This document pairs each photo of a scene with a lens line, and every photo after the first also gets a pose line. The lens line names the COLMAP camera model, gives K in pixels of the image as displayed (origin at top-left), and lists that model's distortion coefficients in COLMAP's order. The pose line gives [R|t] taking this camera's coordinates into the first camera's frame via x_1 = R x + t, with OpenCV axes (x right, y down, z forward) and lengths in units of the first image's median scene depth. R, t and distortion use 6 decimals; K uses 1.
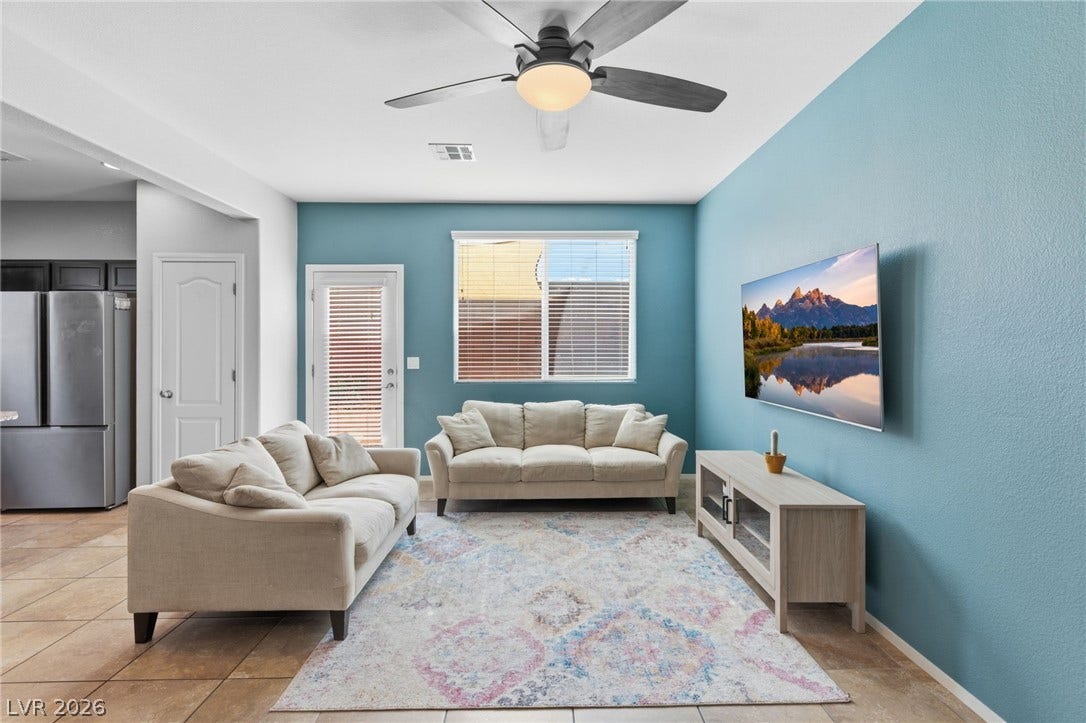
lens RADIAL K [[490.7, 0, 555.0], [0, 490.7, 340.7], [0, 0, 1]] dist [0.011734, -0.002332]
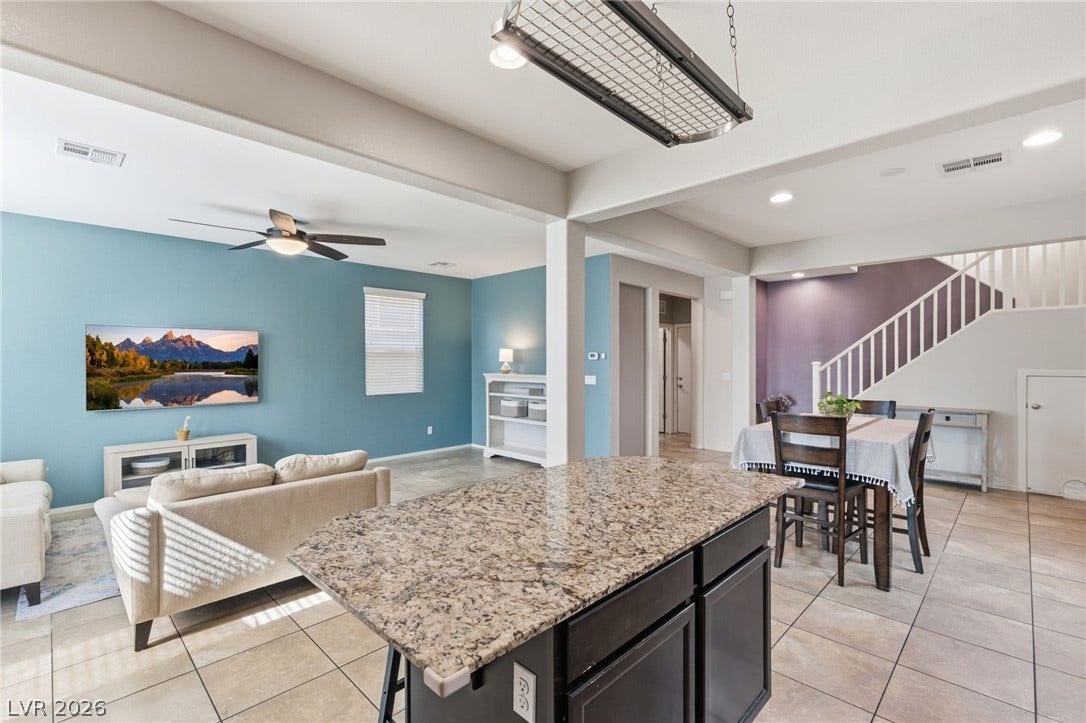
lens RADIAL K [[490.7, 0, 549.2], [0, 490.7, 368.1], [0, 0, 1]] dist [0.011734, -0.002332]
pose [[-0.695412, -0.007850, 0.718568, -1.521361], [-0.010044, 0.999949, 0.001204, -0.014638], [-0.718541, -0.006380, -0.695455, 1.127215]]
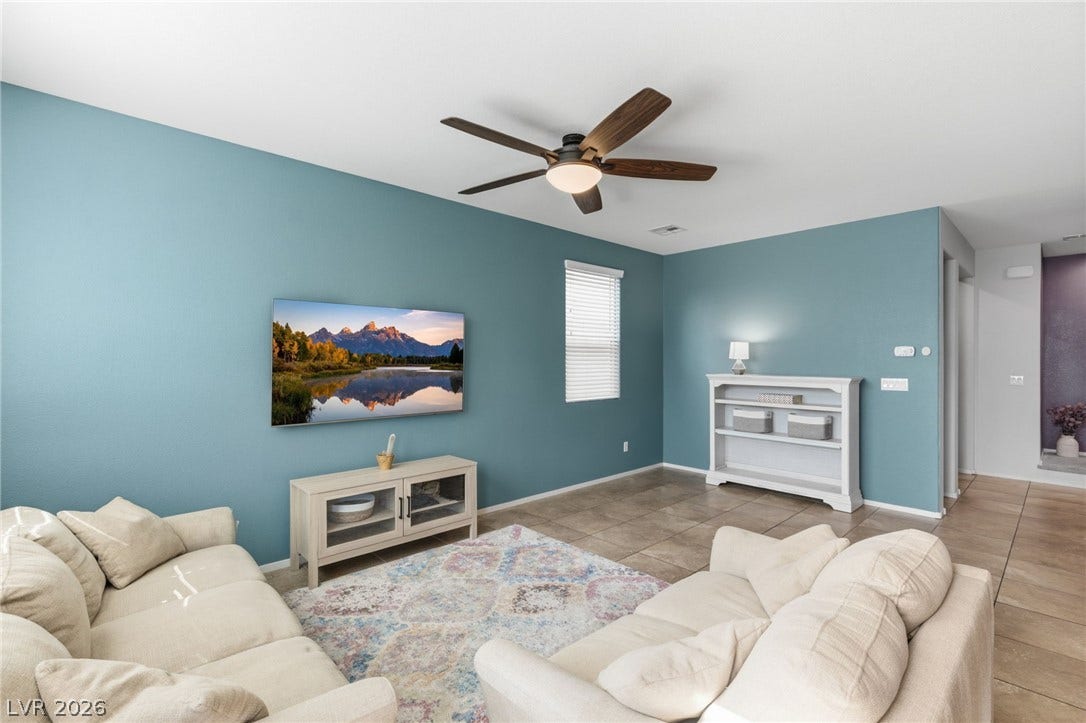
lens RADIAL K [[490.7, 0, 543.4], [0, 490.7, 356.2], [0, 0, 1]] dist [0.011734, -0.002332]
pose [[-0.656462, 0.005326, 0.754340, -0.660475], [-0.016375, 0.999639, -0.021307, -0.001180], [-0.754181, -0.026340, -0.656138, 1.335563]]
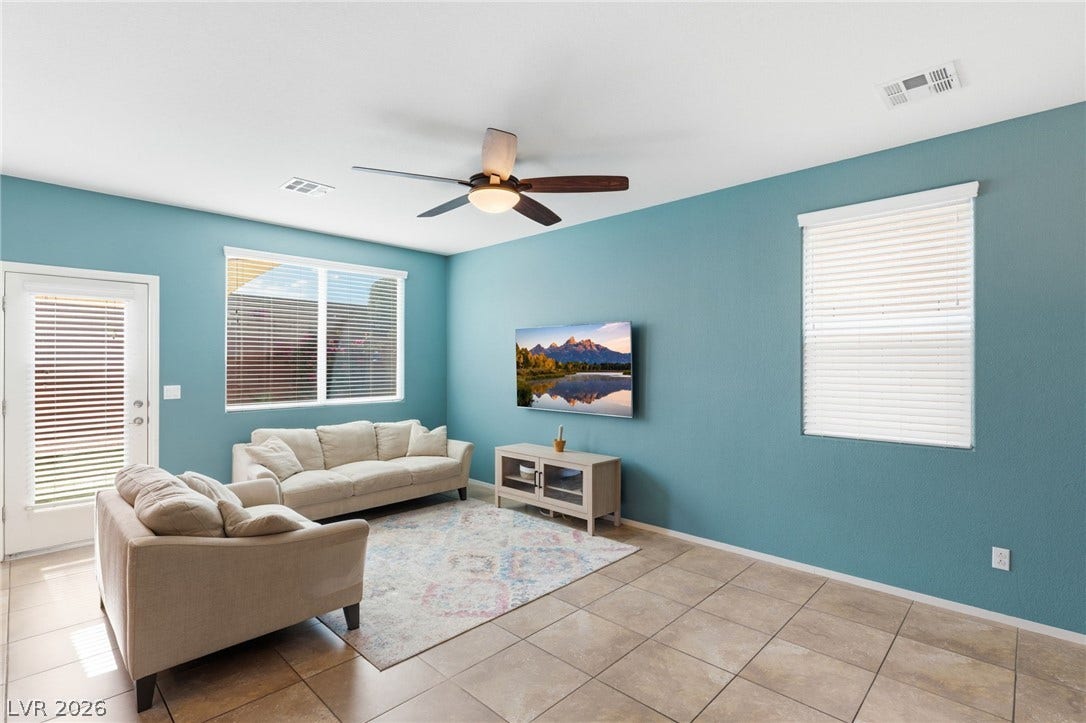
lens RADIAL K [[498.8, 0, 538.0], [0, 498.8, 363.1], [0, 0, 1]] dist [0.006696, 0.000355]
pose [[0.724970, 0.002411, 0.688776, -0.635375], [-0.013648, 0.999848, 0.010865, -0.035603], [-0.688645, -0.017277, 0.724892, -0.111722]]
